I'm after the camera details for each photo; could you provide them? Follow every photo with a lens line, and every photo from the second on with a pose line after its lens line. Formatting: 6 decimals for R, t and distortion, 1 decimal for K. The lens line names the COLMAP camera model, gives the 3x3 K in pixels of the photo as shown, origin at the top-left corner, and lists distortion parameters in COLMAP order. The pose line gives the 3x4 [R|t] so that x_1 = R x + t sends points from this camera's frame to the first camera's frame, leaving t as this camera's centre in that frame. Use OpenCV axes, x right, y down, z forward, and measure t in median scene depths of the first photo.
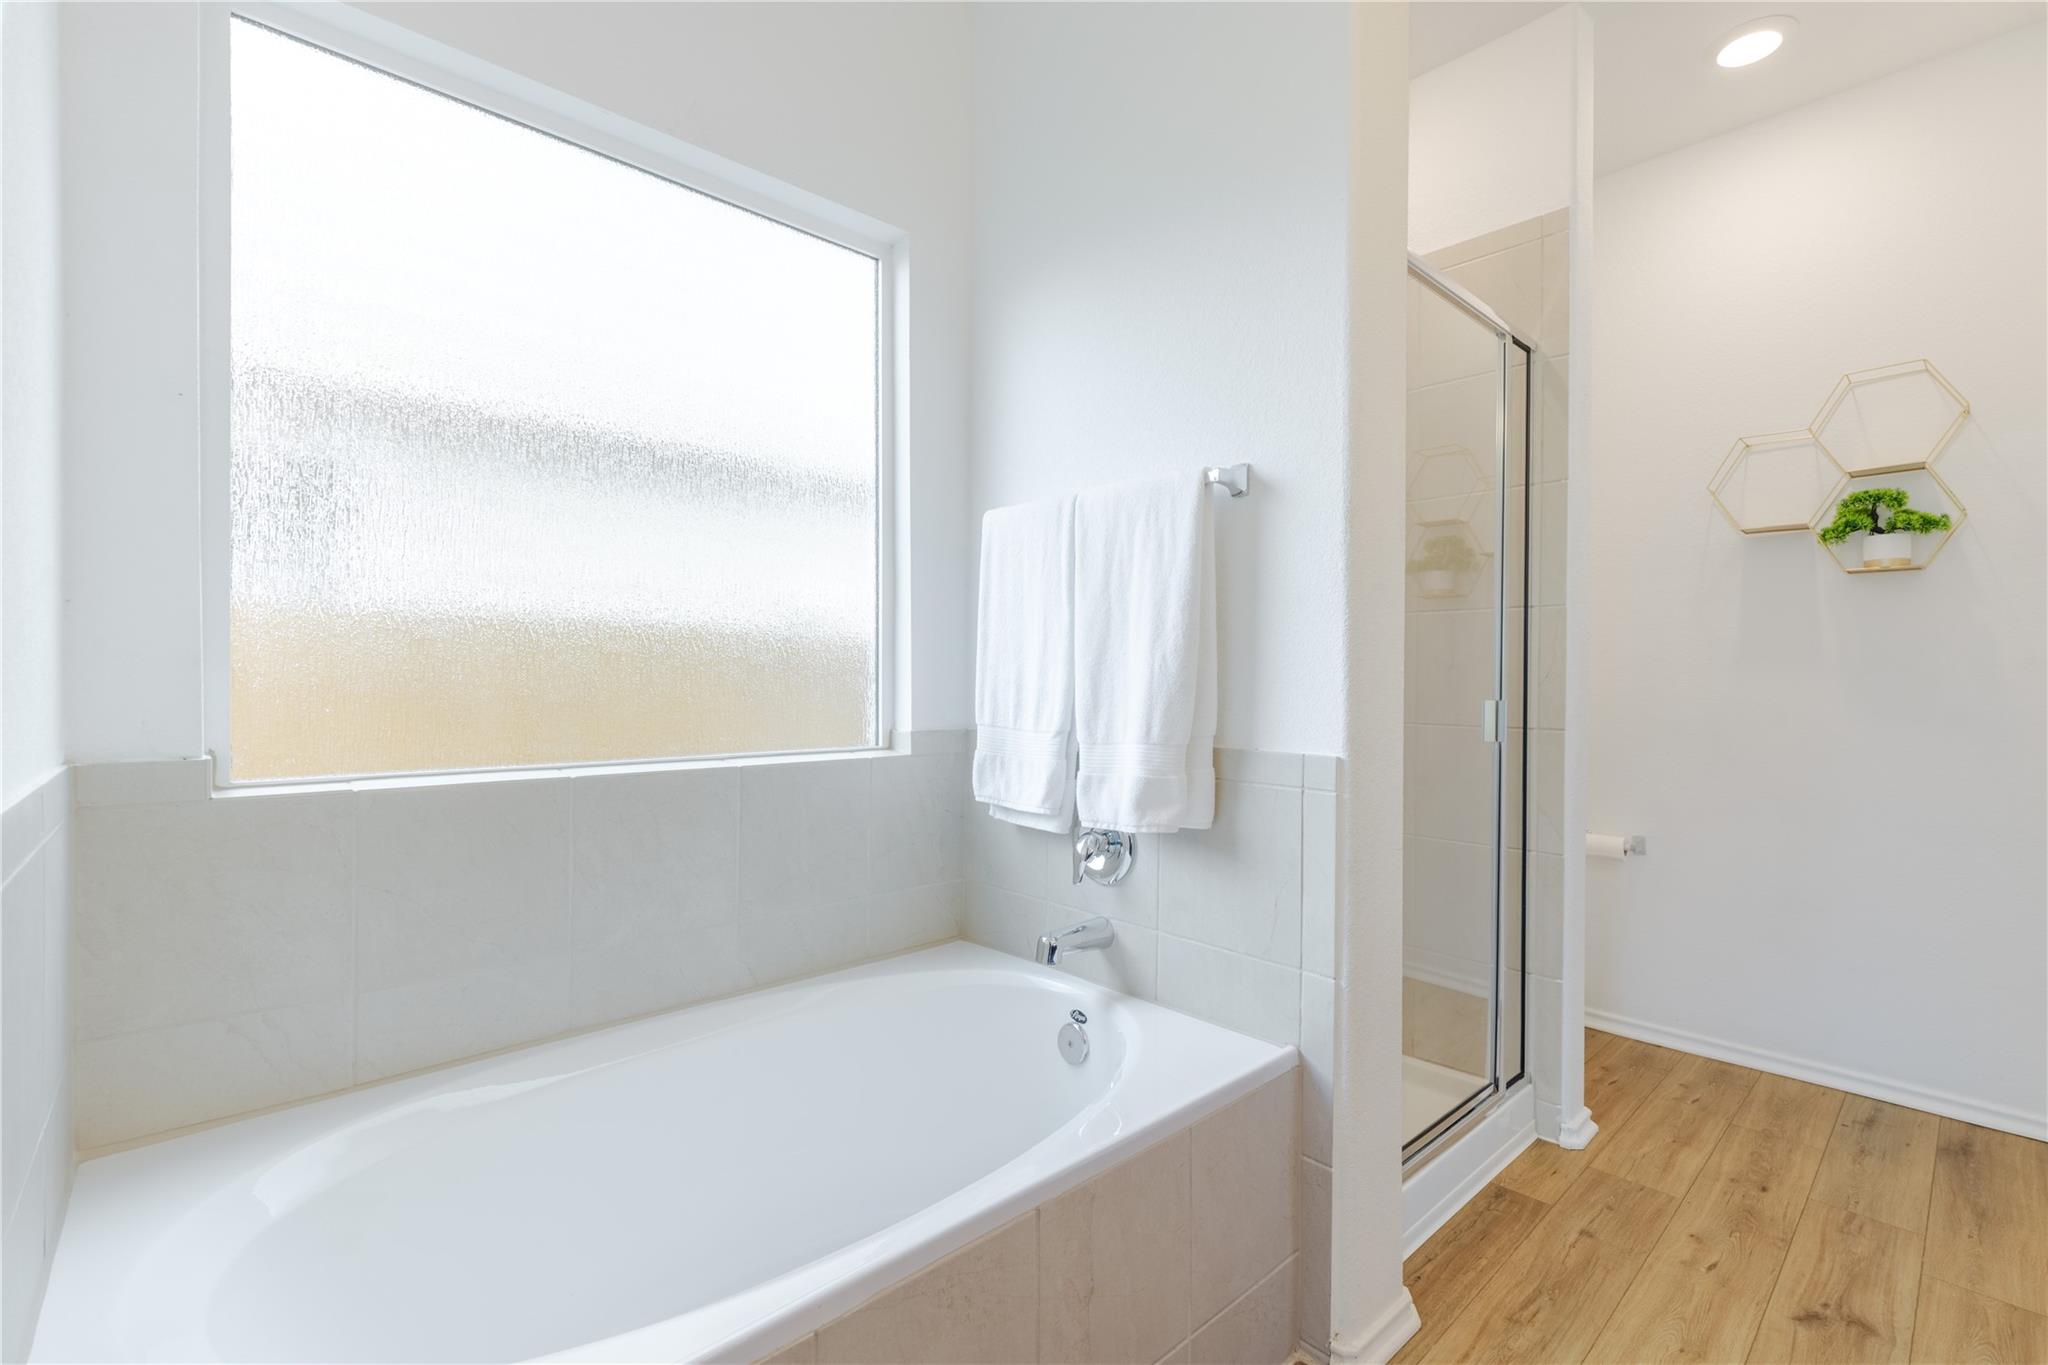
lens RADIAL K [[901.8, 0, 1021.2], [0, 901.8, 681.6], [0, 0, 1]] dist [0.007668, -0.003542]
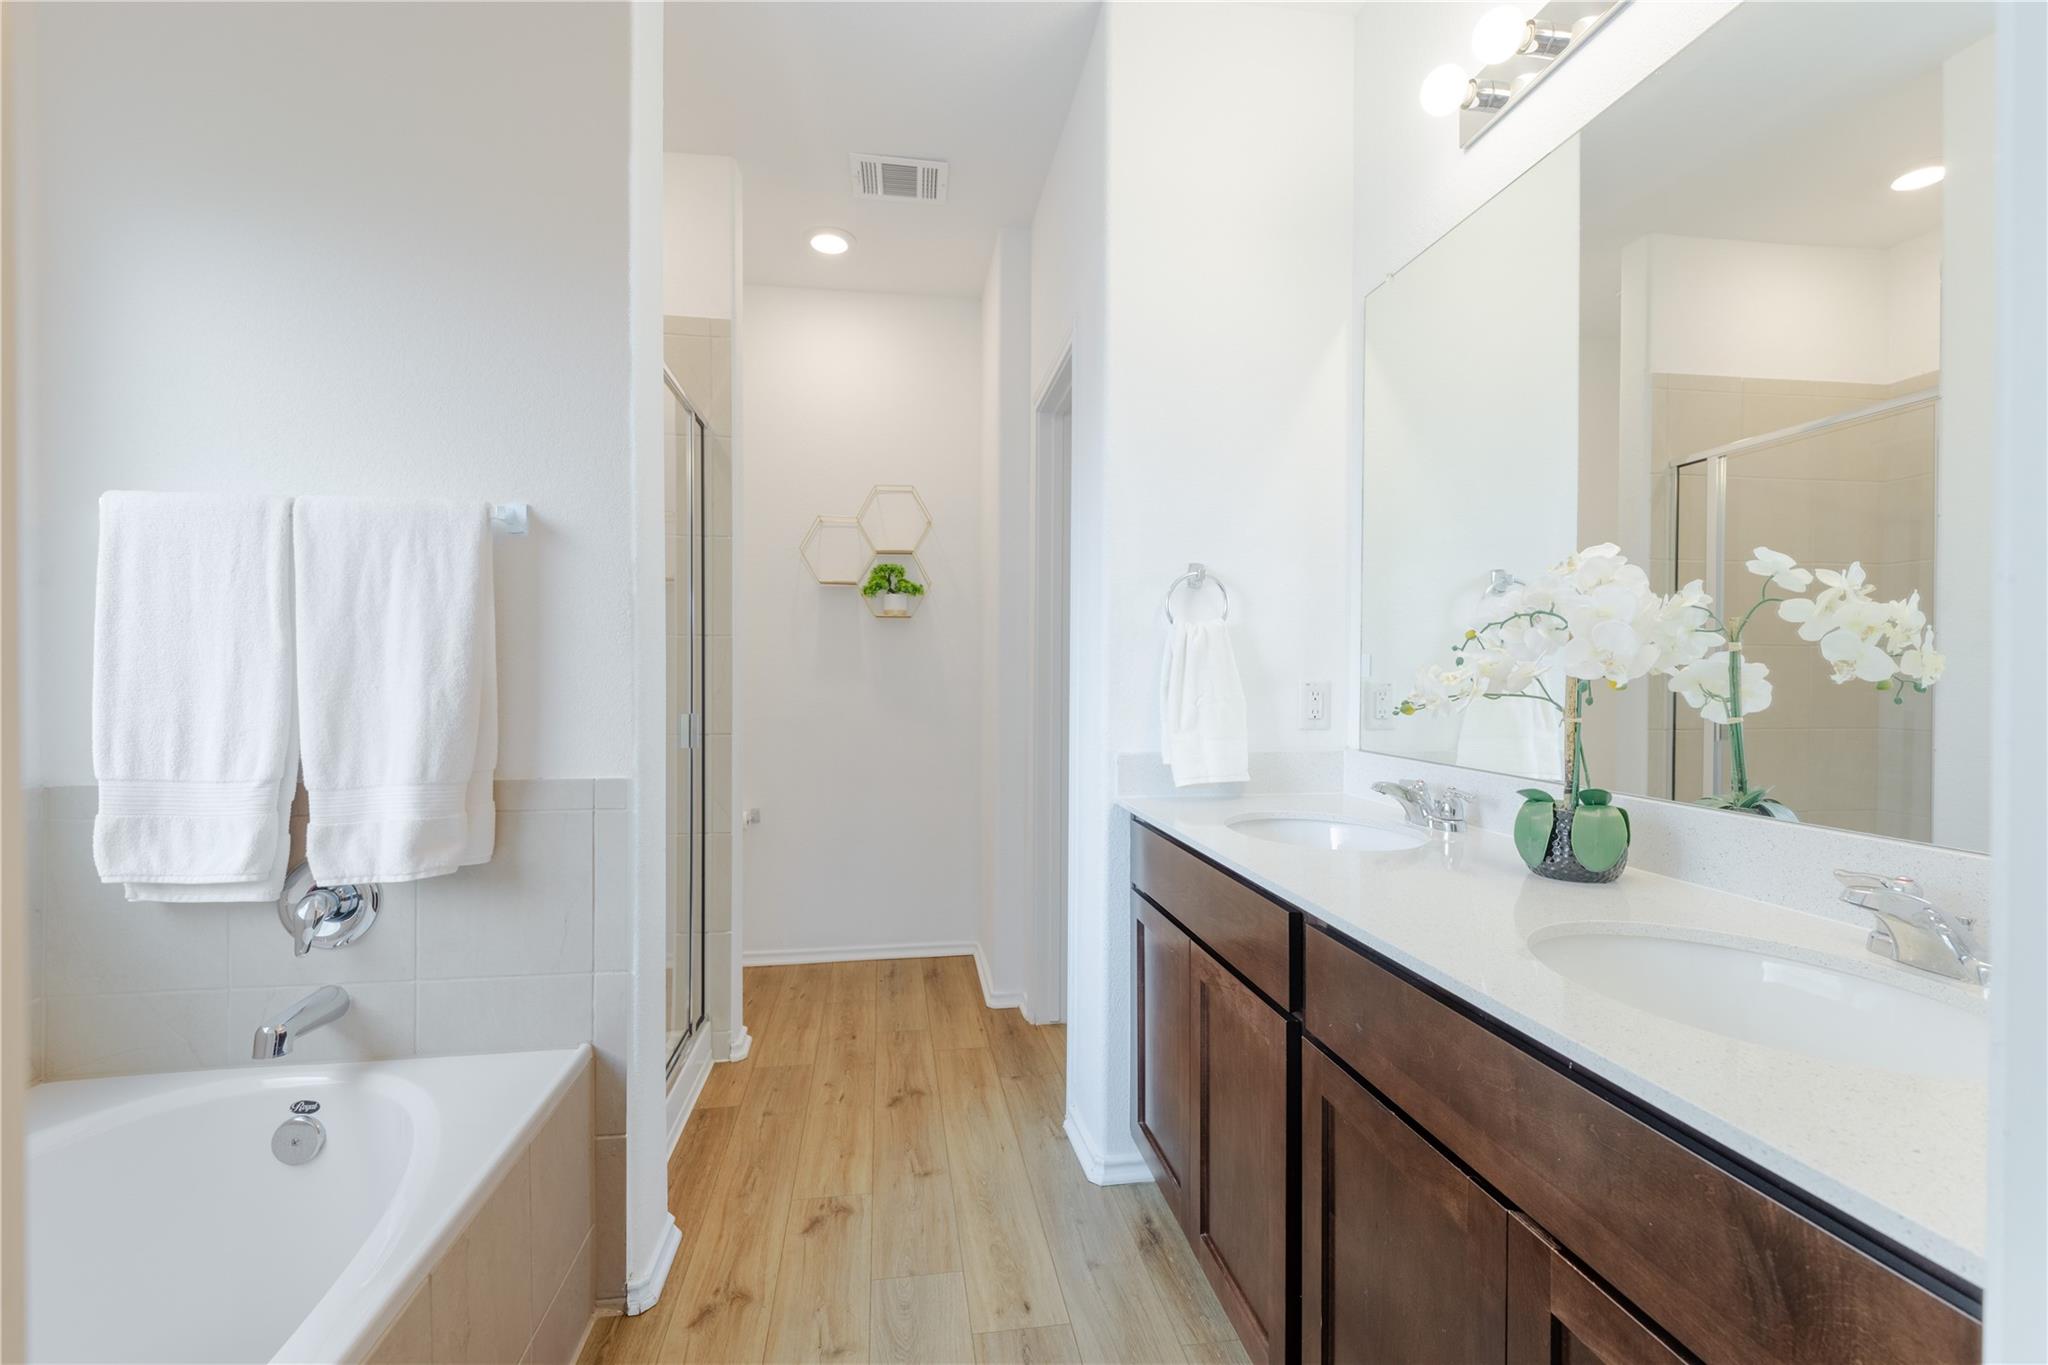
lens RADIAL K [[901.8, 0, 1024.3], [0, 901.8, 677.2], [0, 0, 1]] dist [0.007668, -0.003542]
pose [[0.551157, -0.010644, 0.834334, -0.270933], [0.001807, 0.999932, 0.011563, -0.048006], [-0.834400, -0.004865, 0.551139, -0.046717]]
